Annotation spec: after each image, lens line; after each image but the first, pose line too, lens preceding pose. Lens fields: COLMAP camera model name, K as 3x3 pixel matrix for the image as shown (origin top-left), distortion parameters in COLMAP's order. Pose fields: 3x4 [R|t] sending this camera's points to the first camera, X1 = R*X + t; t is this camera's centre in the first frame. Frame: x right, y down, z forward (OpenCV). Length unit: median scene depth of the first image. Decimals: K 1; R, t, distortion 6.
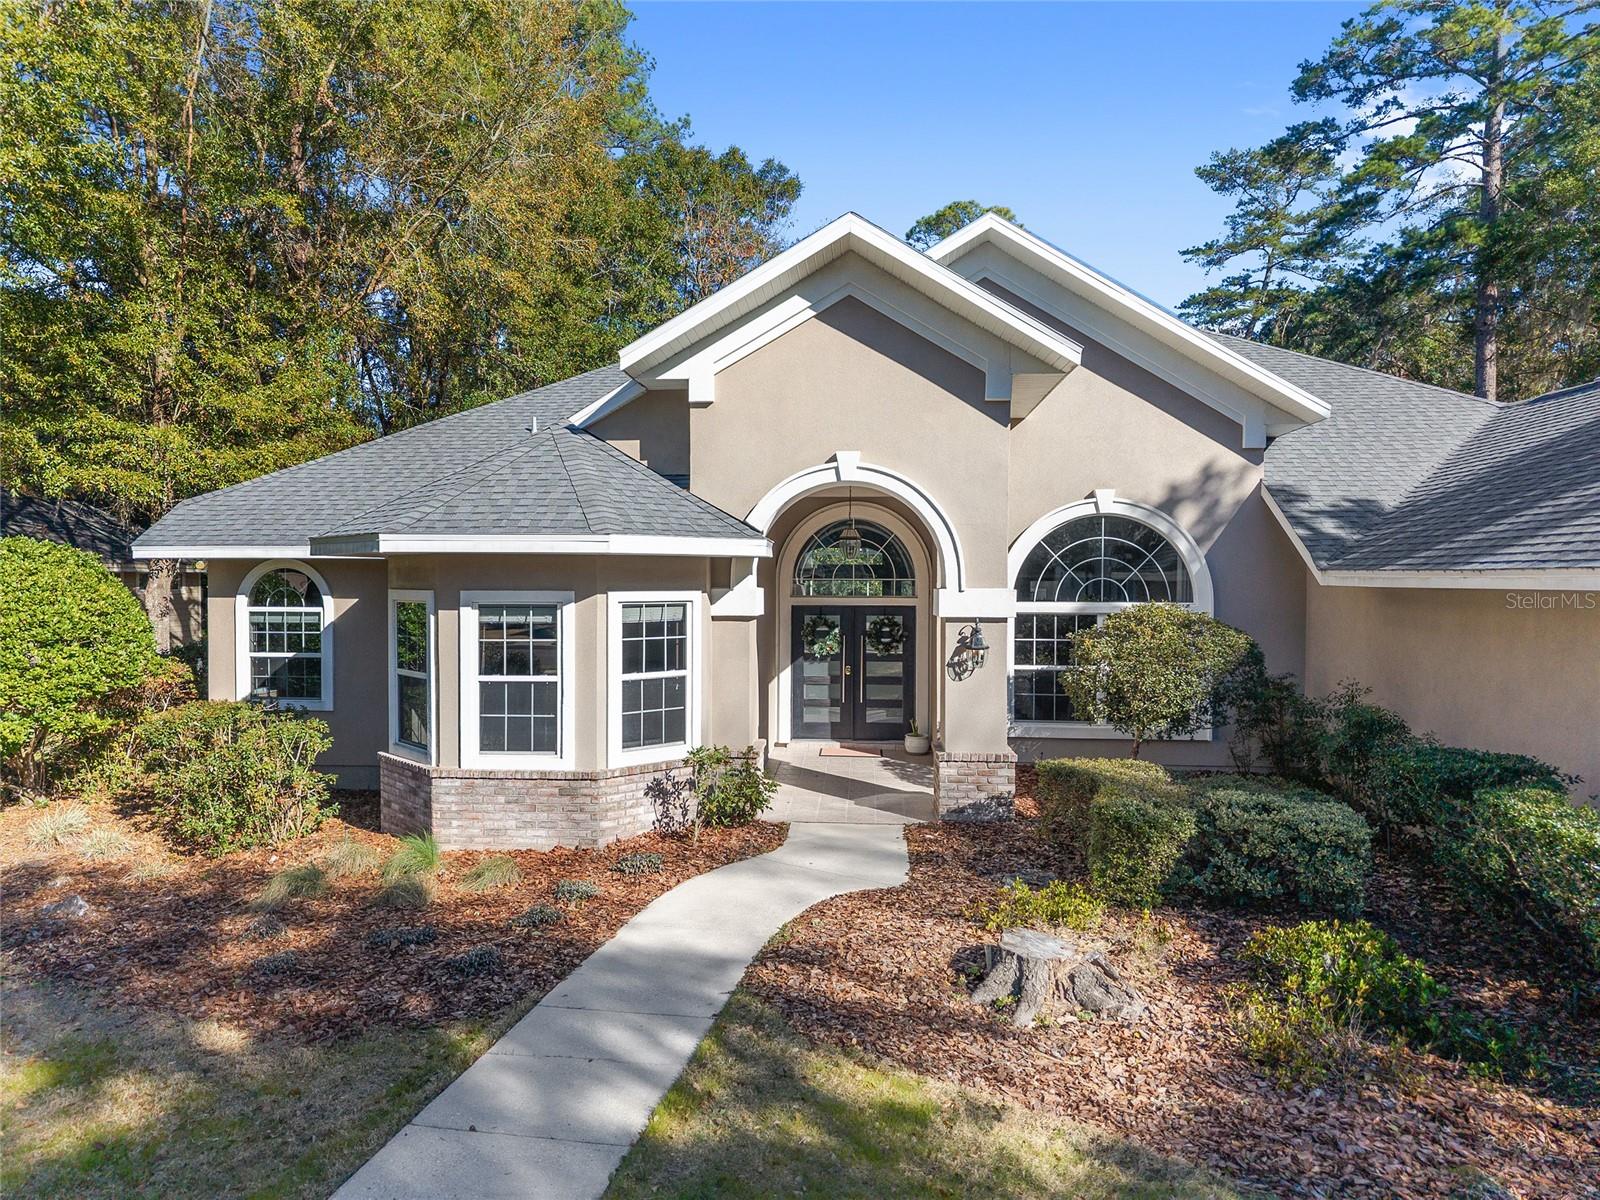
lens RADIAL K [[1103.9, 0, 773.6], [0, 1103.9, 605.6], [0, 0, 1]] dist [0.039545, -0.056119]
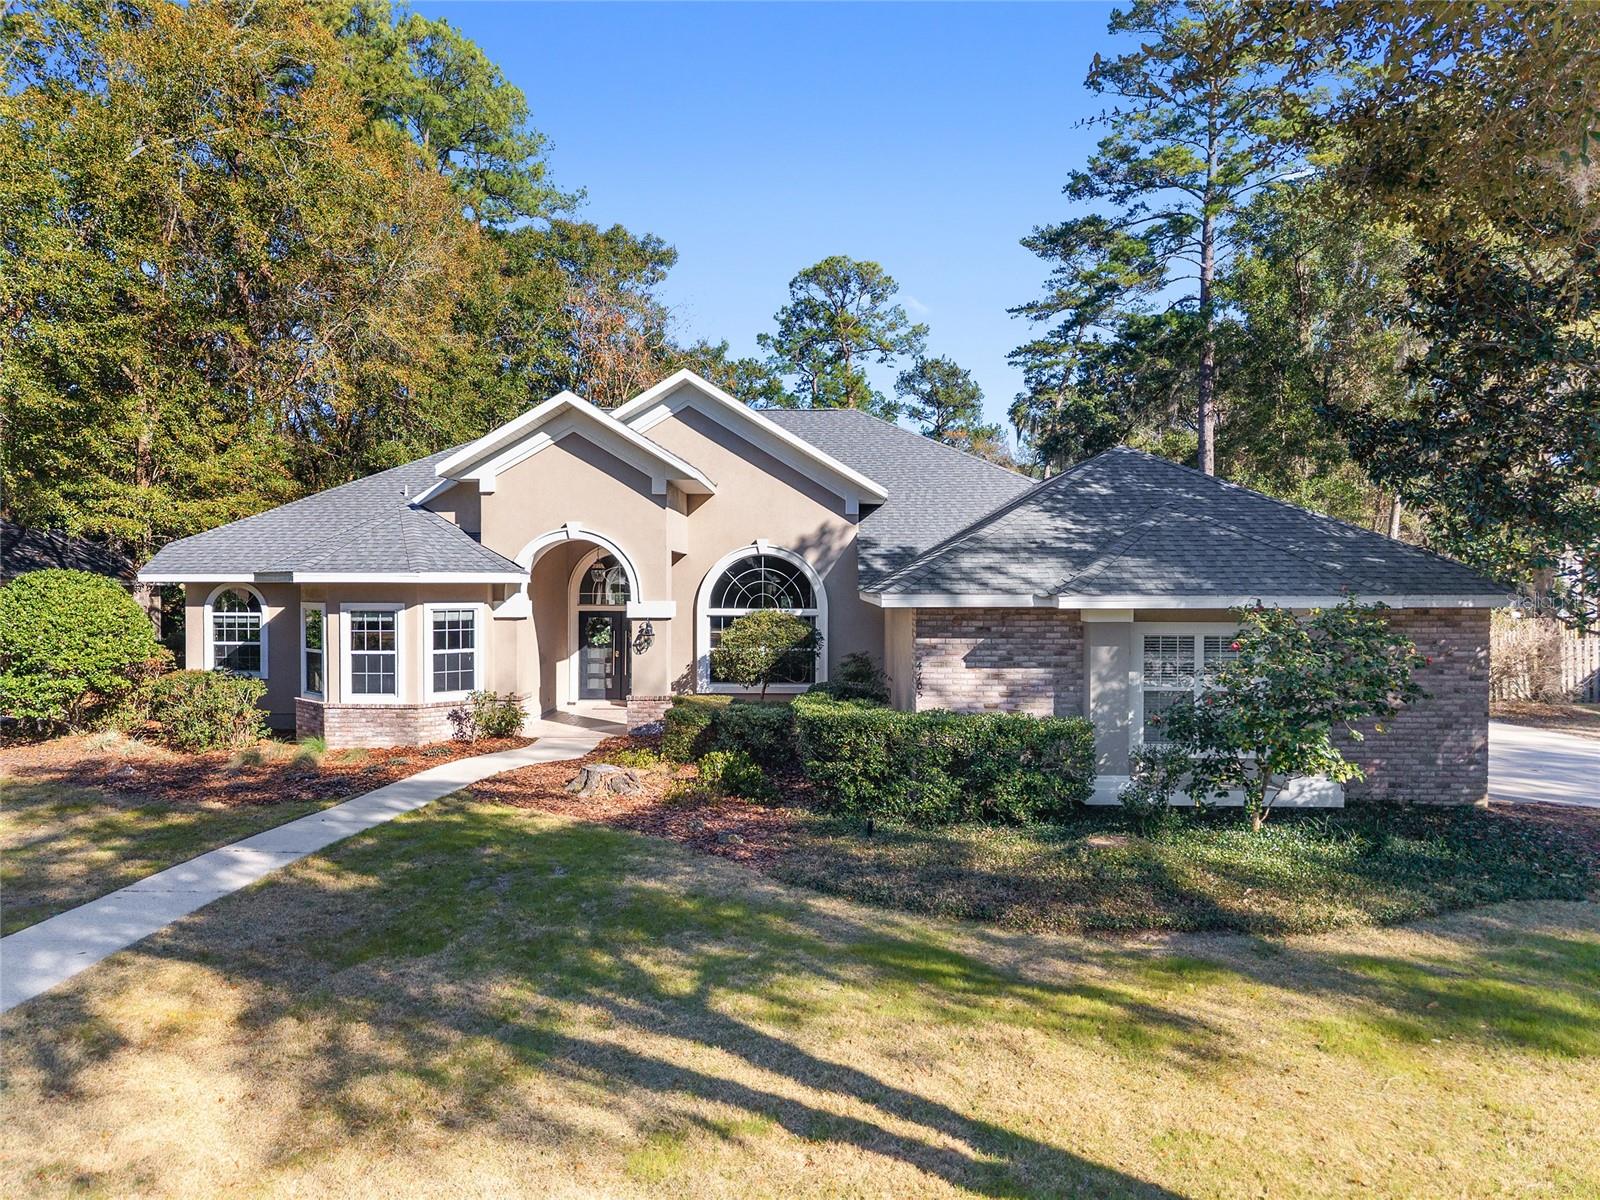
lens RADIAL K [[1113.2, 0, 780.2], [0, 1113.2, 602.6], [0, 0, 1]] dist [0.007255, 0.000447]
pose [[0.998767, -0.001304, 0.049628, 0.301076], [0.001692, 0.999968, -0.007767, 0.000788], [-0.049616, 0.007841, 0.998738, -0.741253]]
